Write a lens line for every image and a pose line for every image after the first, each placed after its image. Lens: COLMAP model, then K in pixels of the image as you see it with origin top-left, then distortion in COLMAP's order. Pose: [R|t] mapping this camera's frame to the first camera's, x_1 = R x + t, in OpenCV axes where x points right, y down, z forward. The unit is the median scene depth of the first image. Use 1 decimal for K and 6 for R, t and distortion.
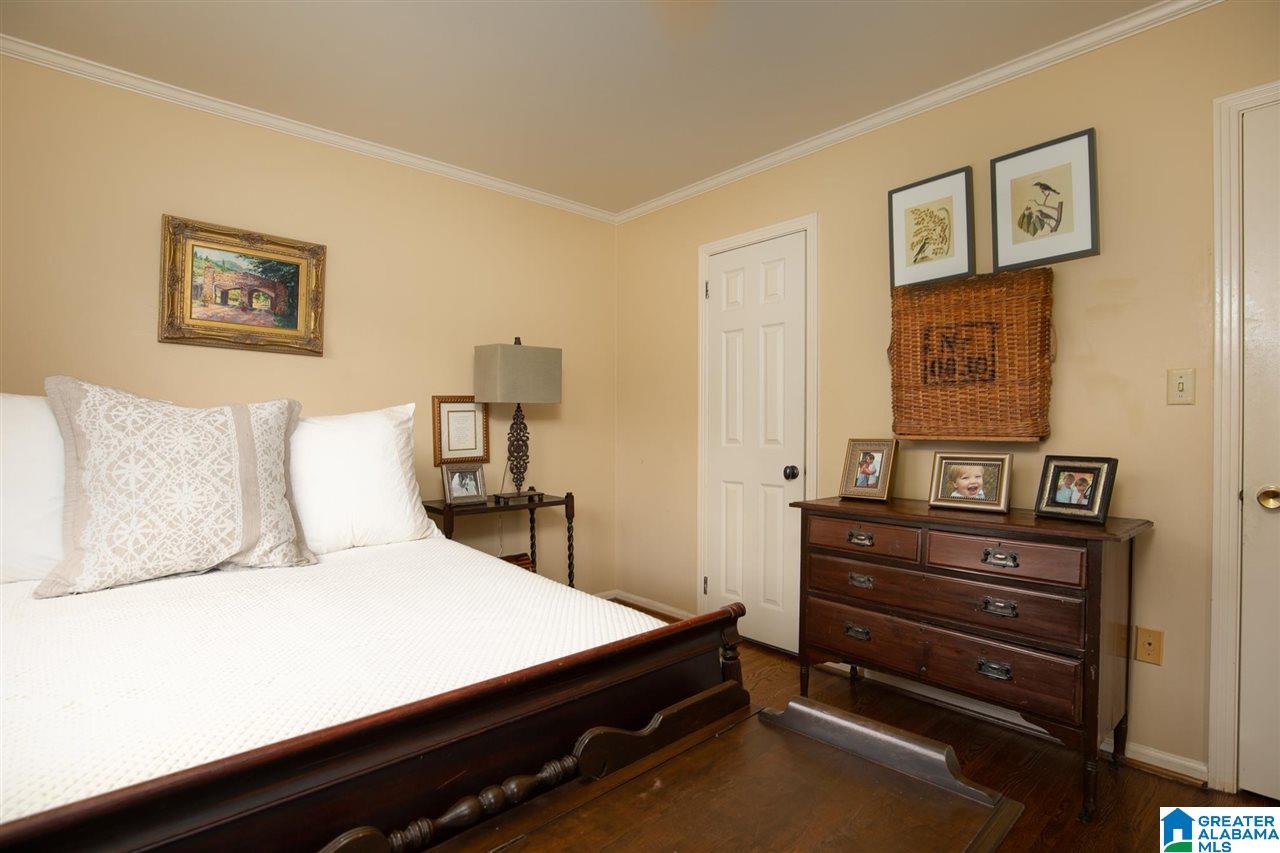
lens RADIAL K [[626.3, 0, 632.4], [0, 626.3, 425.1], [0, 0, 1]] dist [-0.019870, -0.000399]
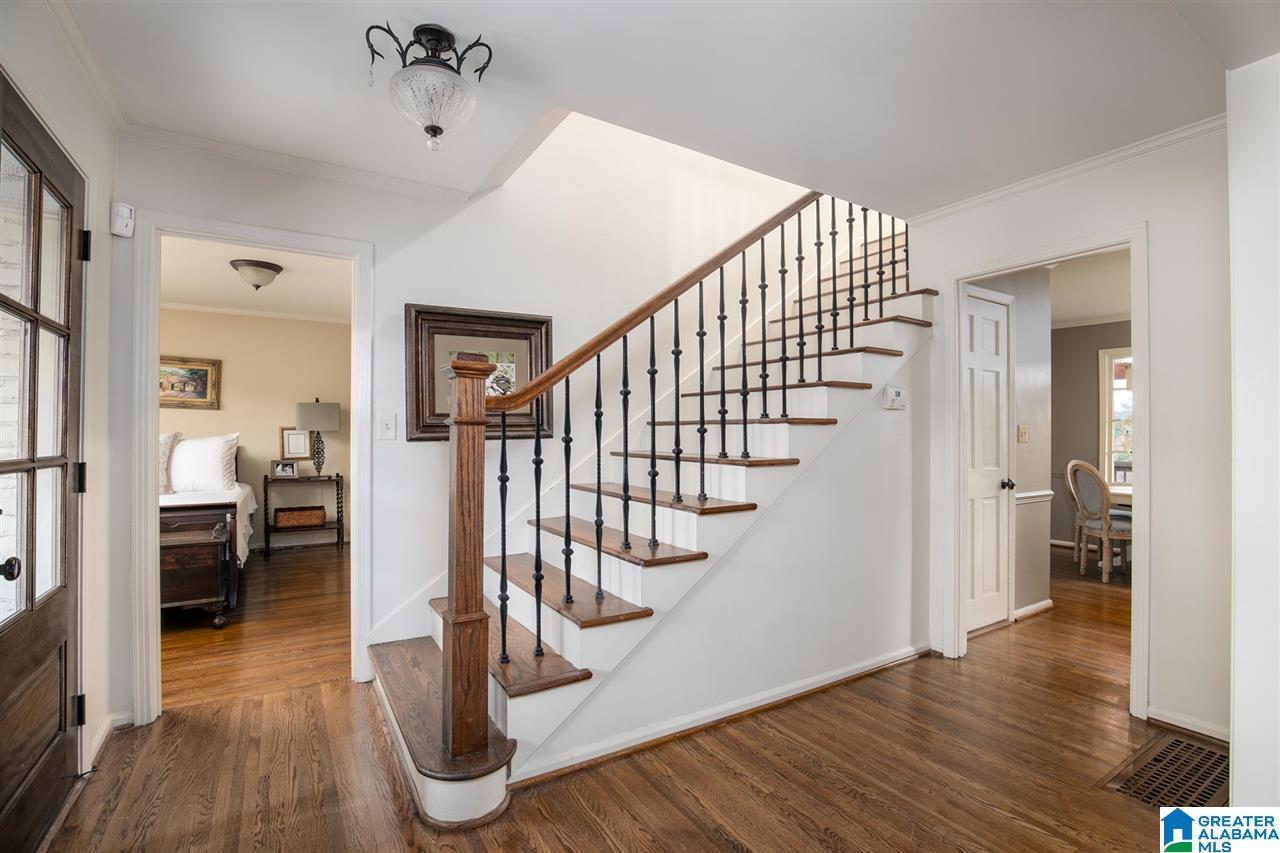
lens RADIAL K [[576.7, 0, 634.5], [0, 576.7, 432.5], [0, 0, 1]] dist [-0.030355, 0.000323]
pose [[0.986840, 0.001956, -0.161691, 1.471255], [-0.002710, 0.999986, -0.004442, -0.030665], [0.161680, 0.004822, 0.986831, -0.856573]]
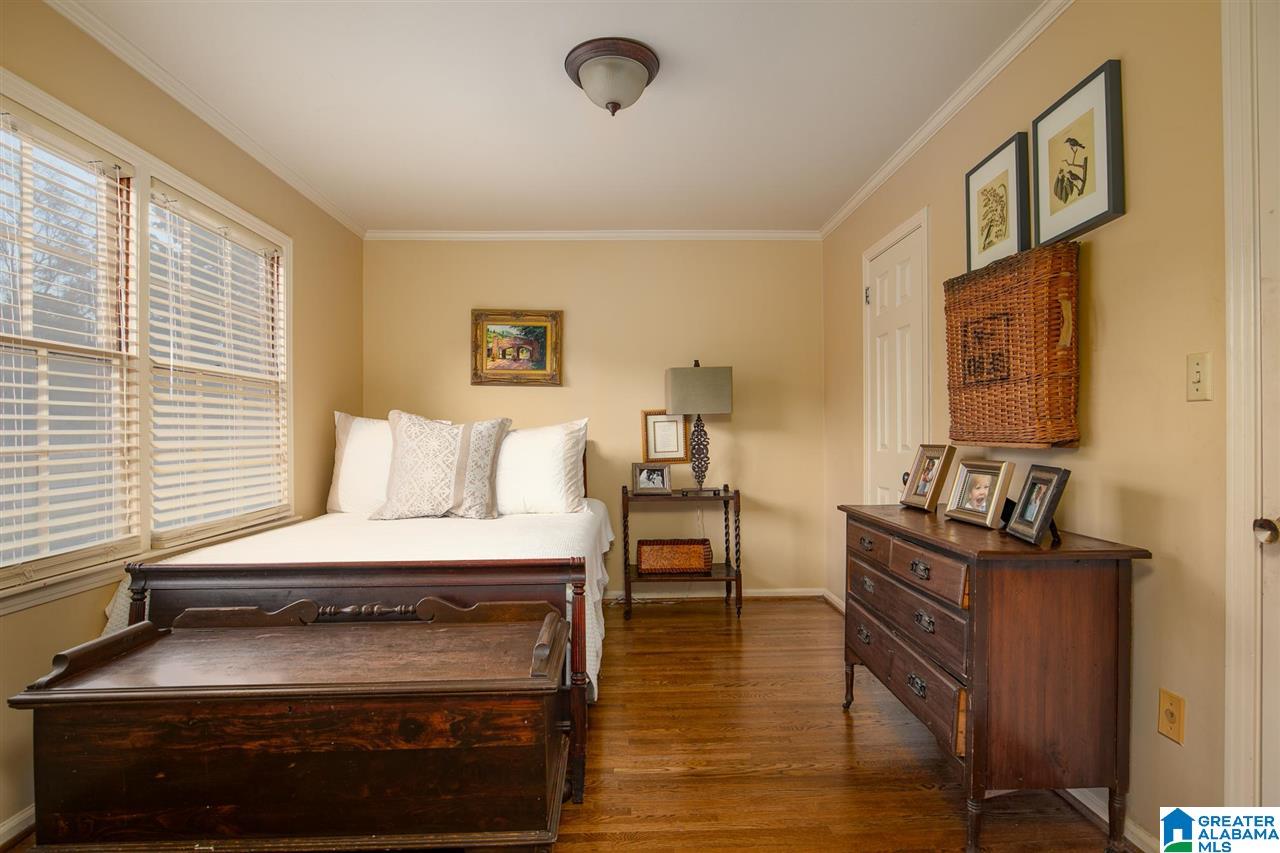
lens RADIAL K [[626.3, 0, 629.7], [0, 626.3, 429.6], [0, 0, 1]] dist [-0.019870, -0.000399]
pose [[0.761683, -0.010826, -0.647859, 0.659321], [0.010253, 0.999937, -0.004655, -0.001221], [0.647868, -0.003097, 0.761746, -0.016494]]
